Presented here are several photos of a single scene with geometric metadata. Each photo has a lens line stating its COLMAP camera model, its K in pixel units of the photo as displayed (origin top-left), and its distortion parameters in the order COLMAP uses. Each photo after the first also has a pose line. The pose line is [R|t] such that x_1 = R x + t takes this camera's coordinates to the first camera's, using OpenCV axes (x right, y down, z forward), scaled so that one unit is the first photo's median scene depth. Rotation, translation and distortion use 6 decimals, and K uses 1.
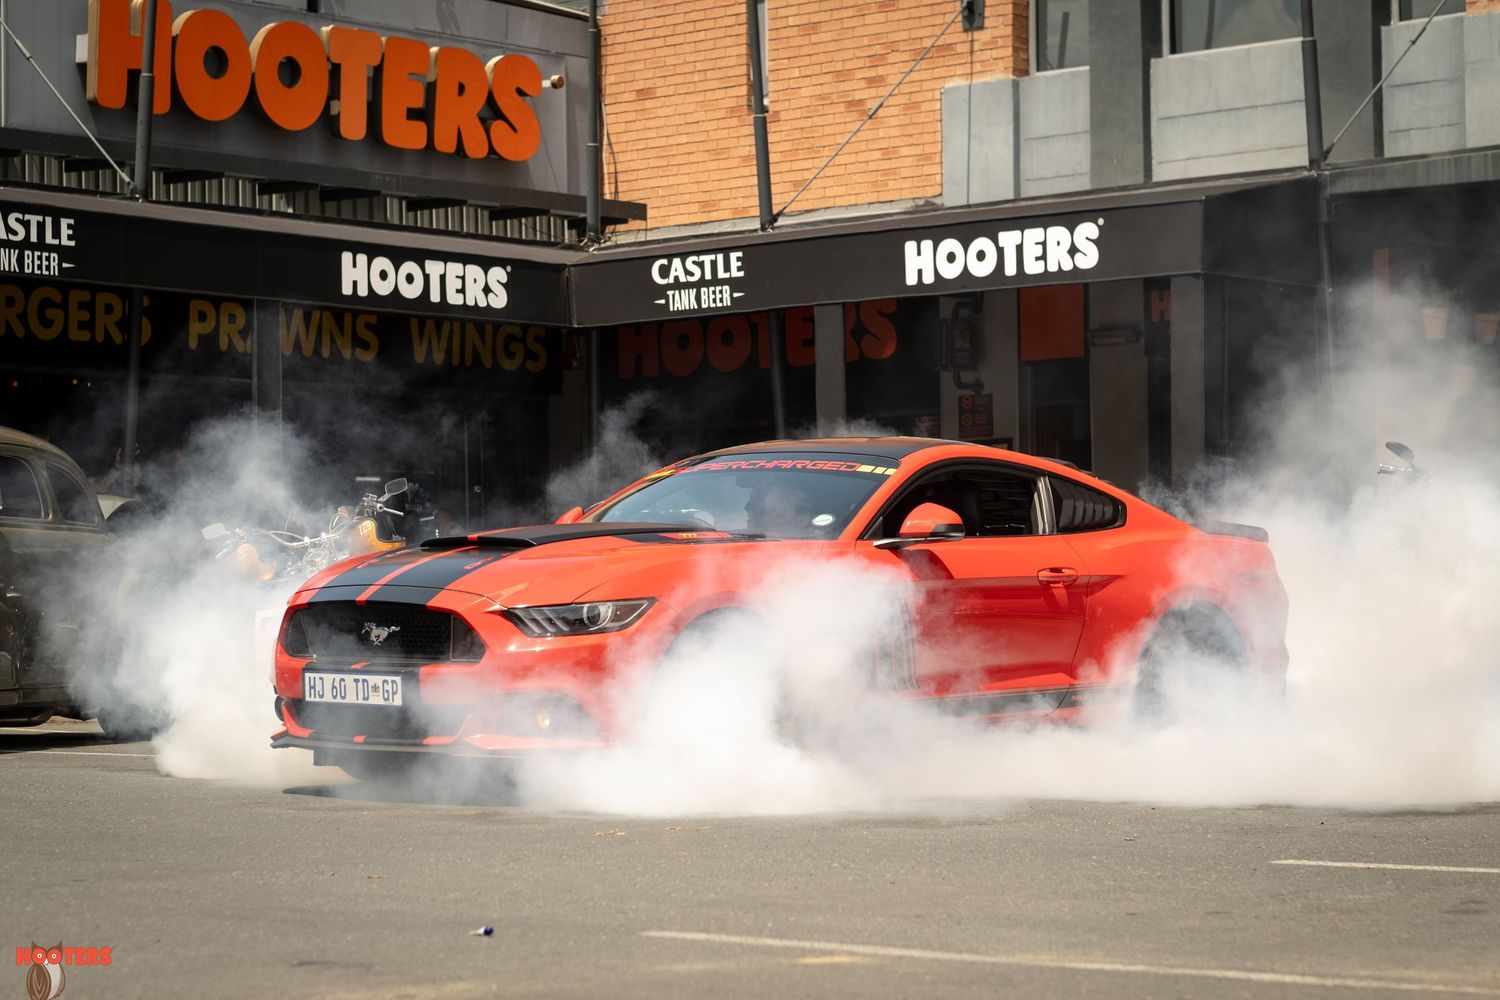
lens RADIAL K [[3666.8, 0, 723.4], [0, 3666.8, 502.0], [0, 0, 1]] dist [2.862060, -0.000514]
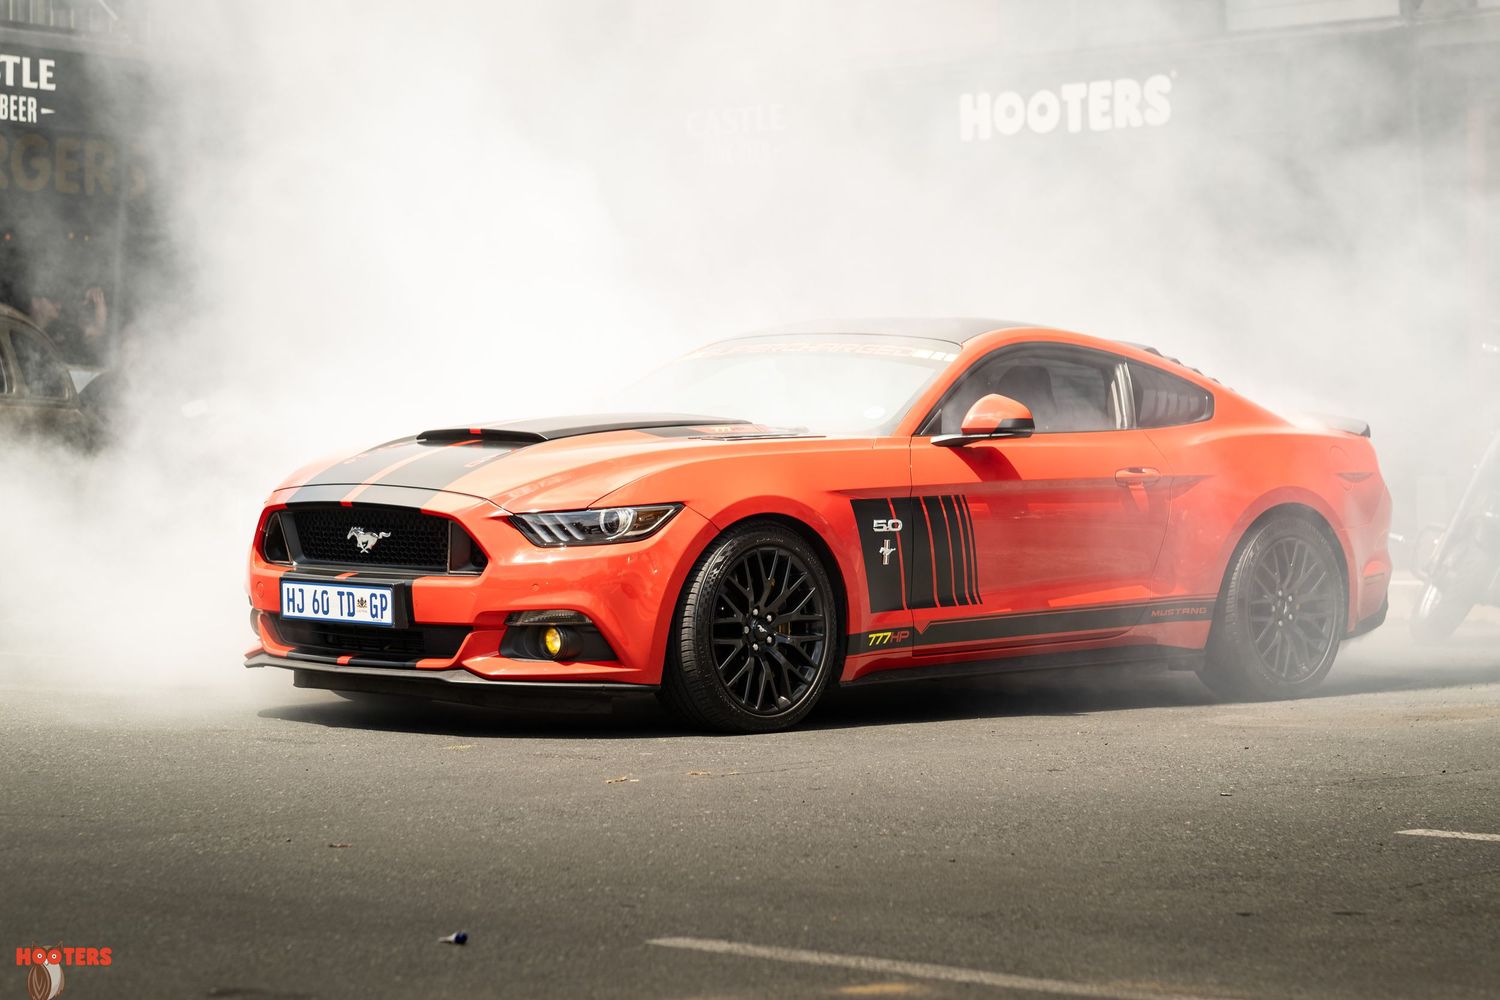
lens RADIAL K [[3640.2, 0, 750.0], [0, 3640.2, 500.0], [0, 0, 1]] dist [2.234068, -9.996604]
pose [[0.999932, 0.010556, -0.005026, 0.002813], [-0.010355, 0.999206, 0.038464, -0.011311], [0.005428, -0.038409, 0.999247, 0.173491]]
